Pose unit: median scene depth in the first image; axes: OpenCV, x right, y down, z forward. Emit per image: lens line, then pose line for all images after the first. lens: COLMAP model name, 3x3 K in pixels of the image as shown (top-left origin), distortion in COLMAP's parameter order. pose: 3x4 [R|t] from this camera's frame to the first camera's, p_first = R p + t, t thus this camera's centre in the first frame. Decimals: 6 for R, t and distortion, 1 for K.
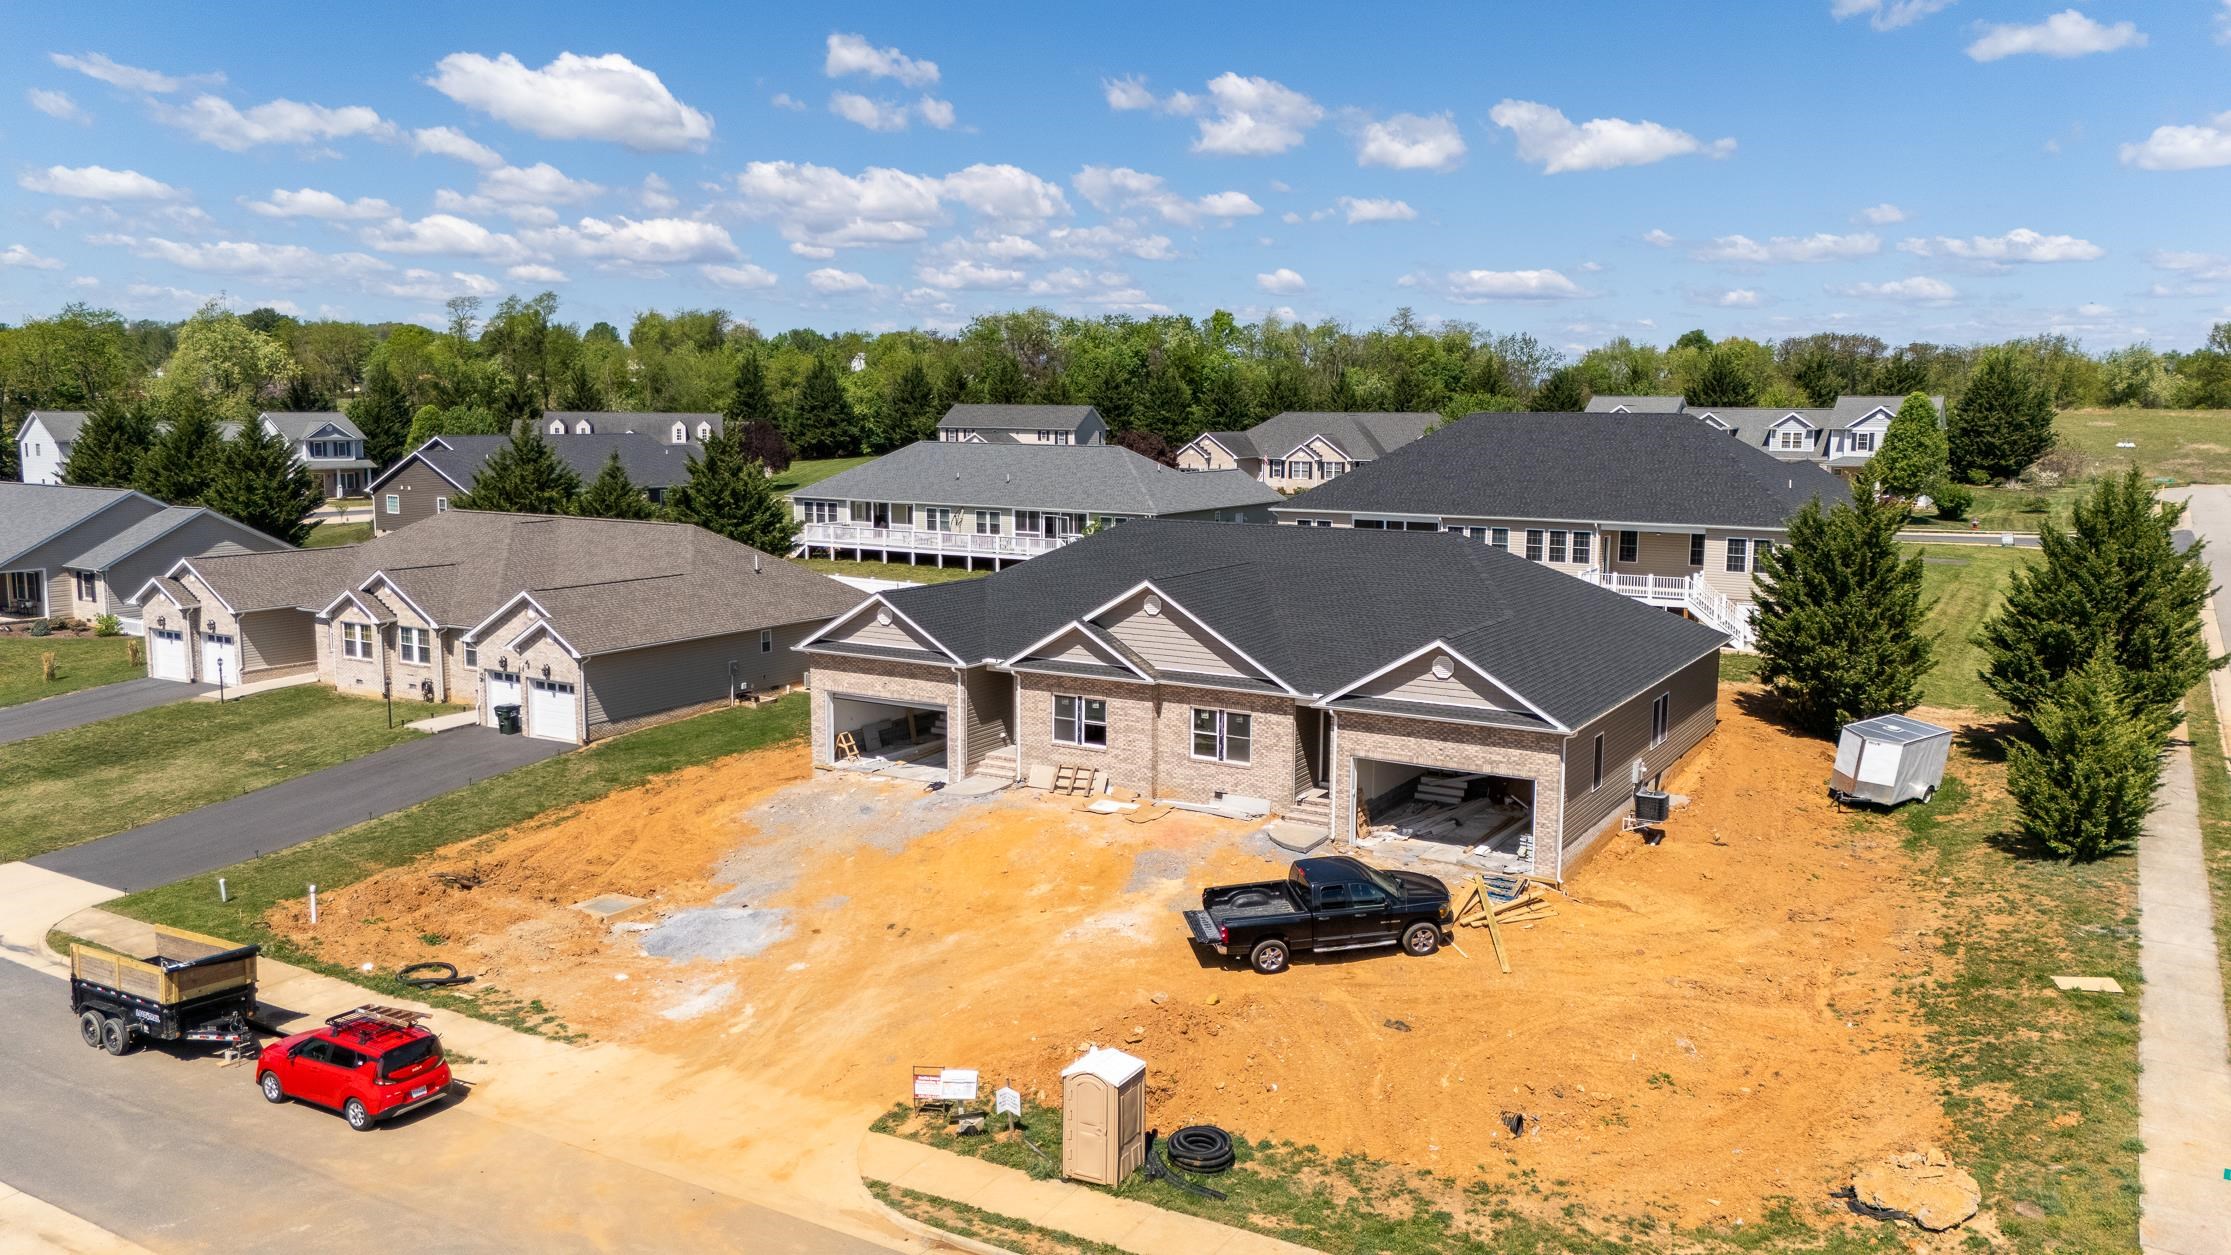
lens RADIAL K [[1635.6, 0, 1119.6], [0, 1635.6, 626.9], [0, 0, 1]] dist [0.077873, -0.075693]
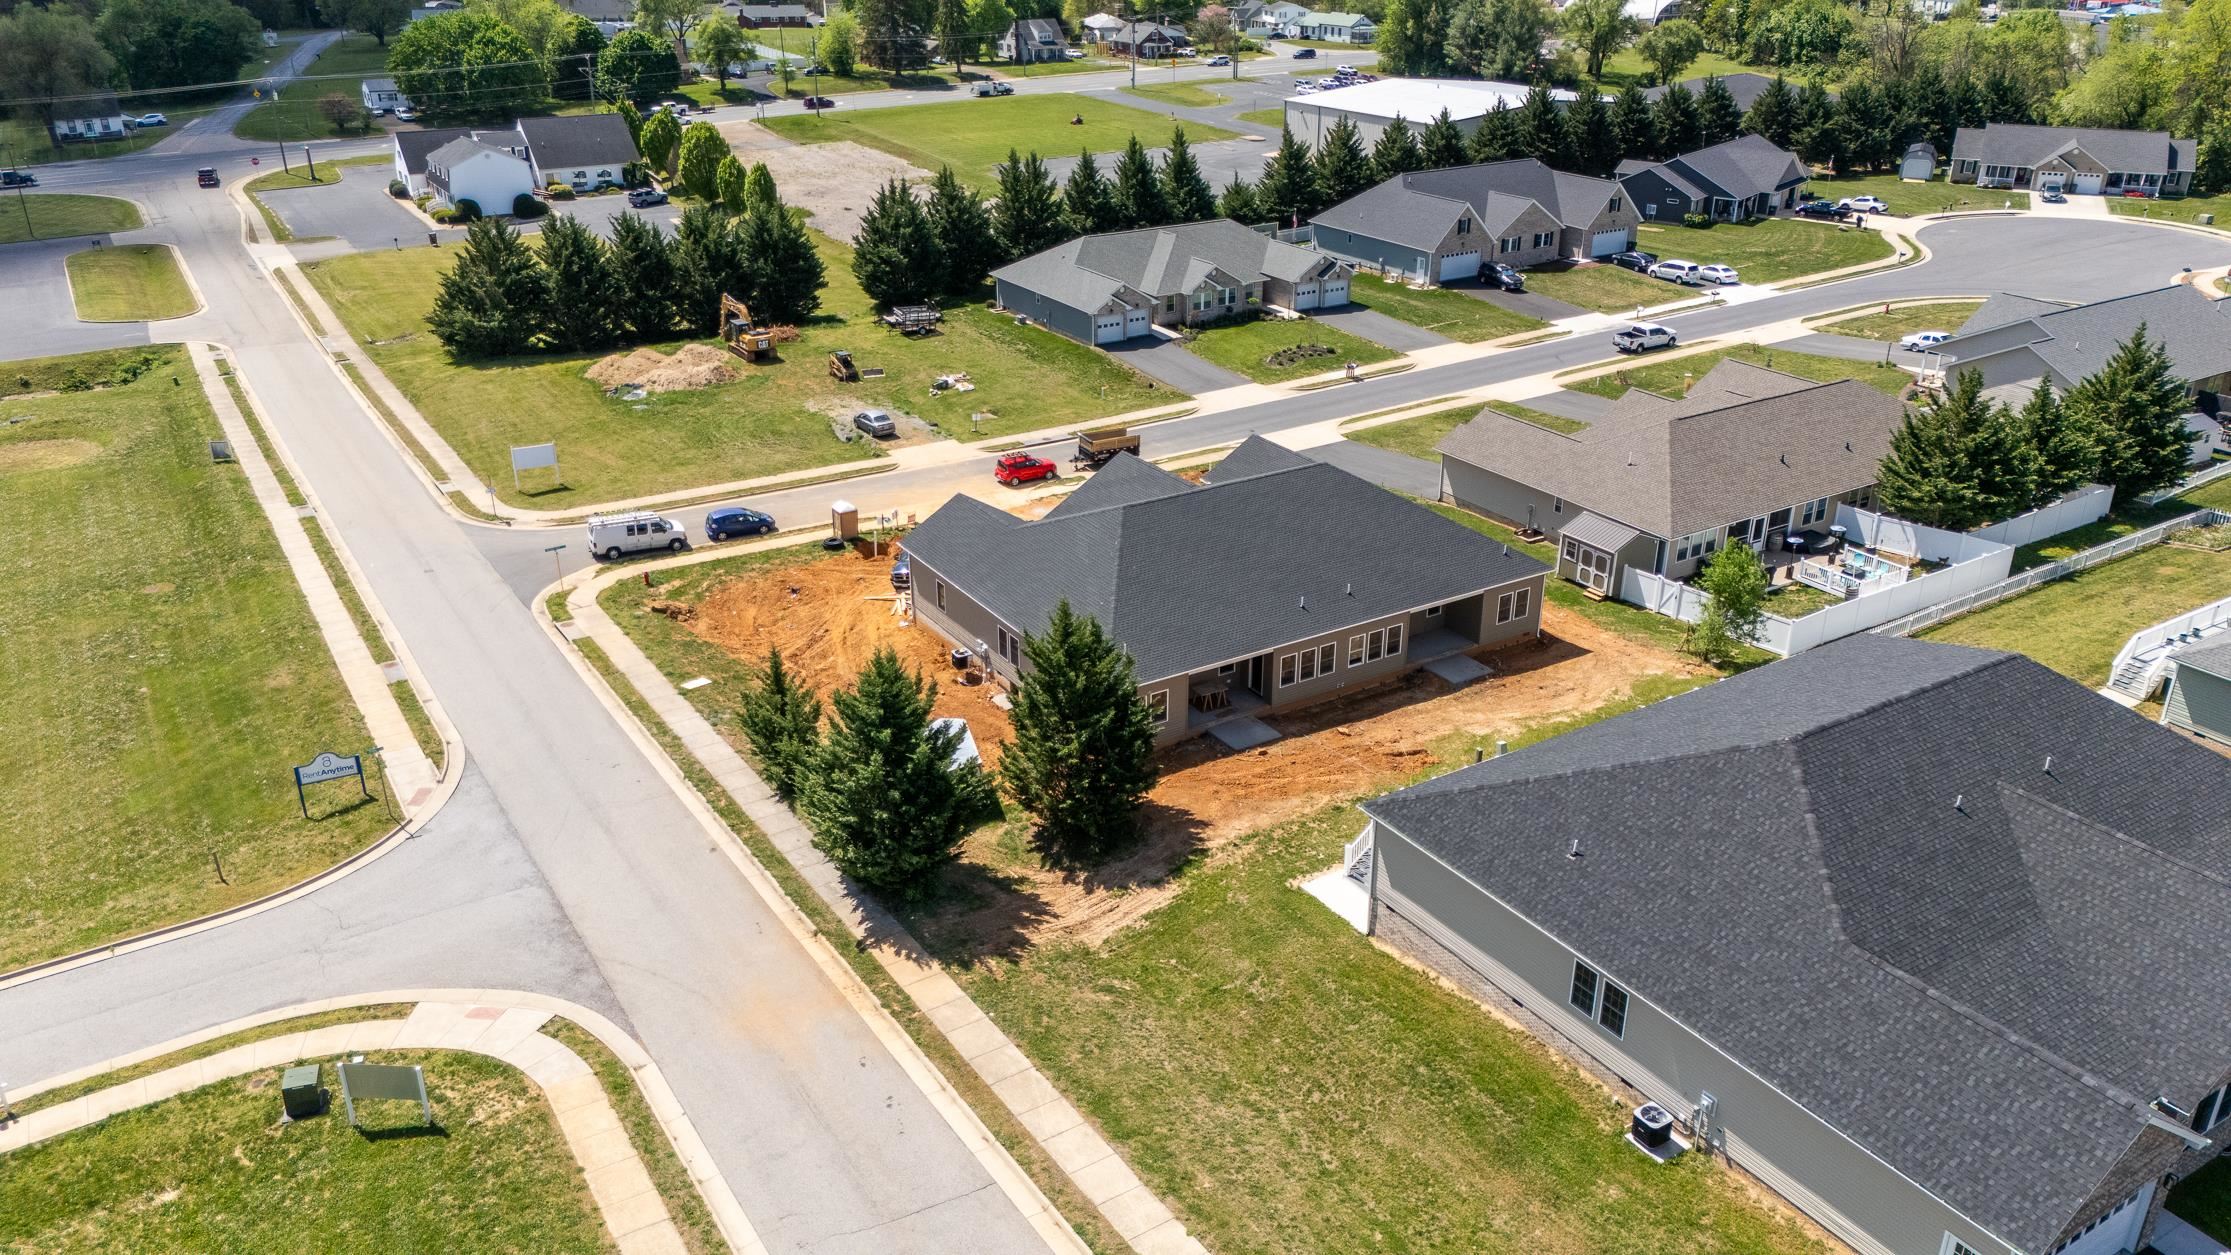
lens RADIAL K [[1635.6, 0, 1119.6], [0, 1635.6, 626.9], [0, 0, 1]] dist [0.077873, -0.075693]
pose [[-0.456931, 0.359136, -0.813779, 1.534534], [-0.122773, 0.880650, 0.457583, -0.673210], [0.880989, 0.308994, -0.358304, 1.677114]]
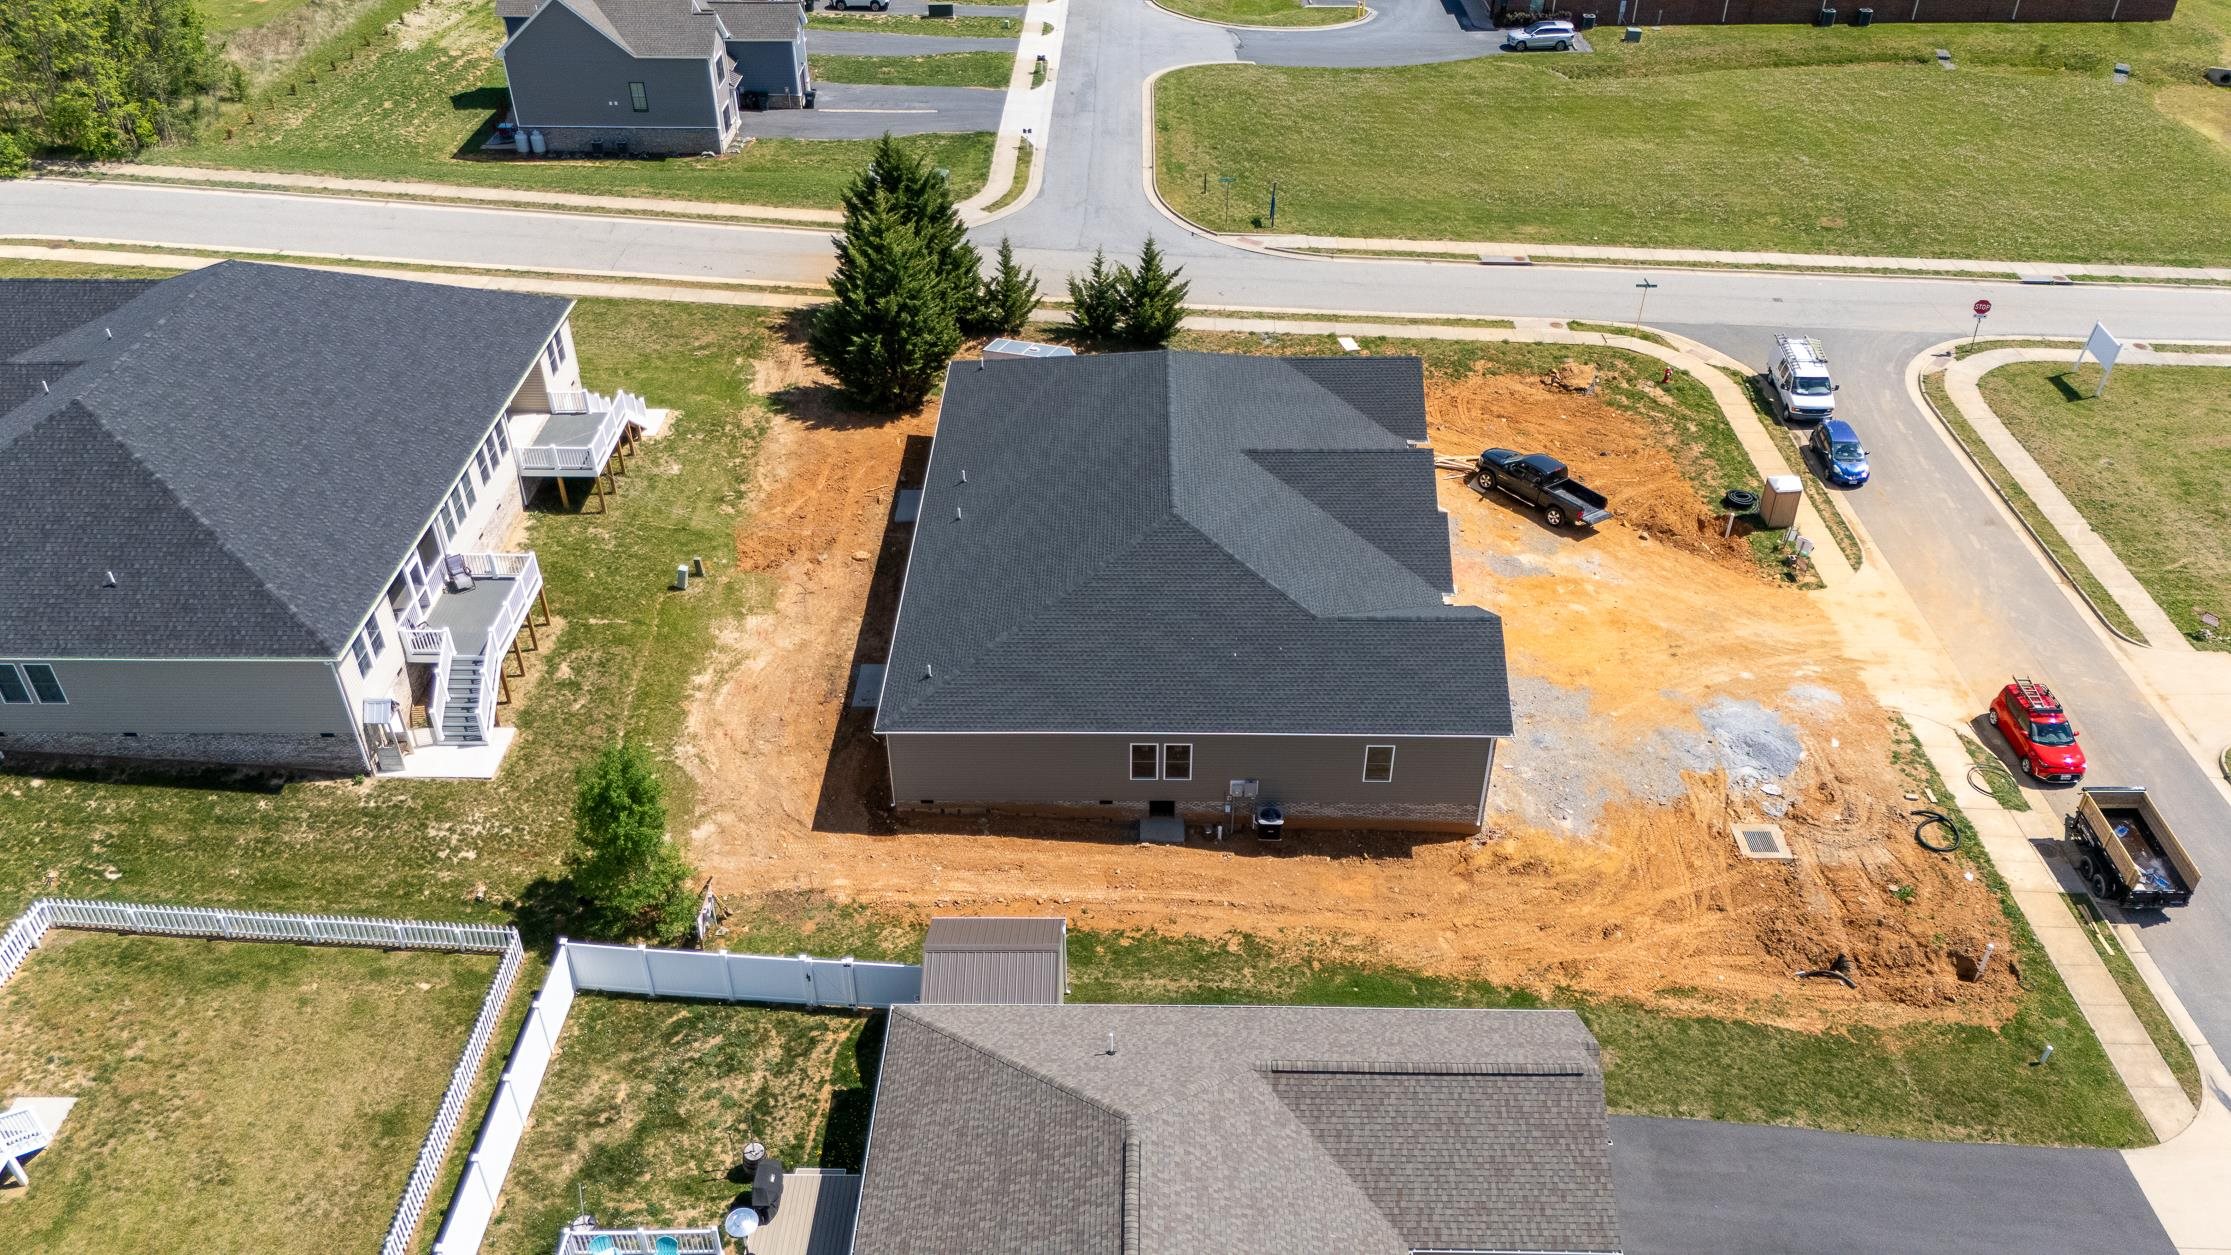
lens RADIAL K [[1635.6, 0, 1119.6], [0, 1635.6, 626.9], [0, 0, 1]] dist [0.077873, -0.075693]
pose [[-0.503398, -0.511732, 0.696219, -0.791469], [0.113408, 0.759657, 0.640359, -0.742213], [-0.856580, 0.401312, -0.324376, 1.636435]]
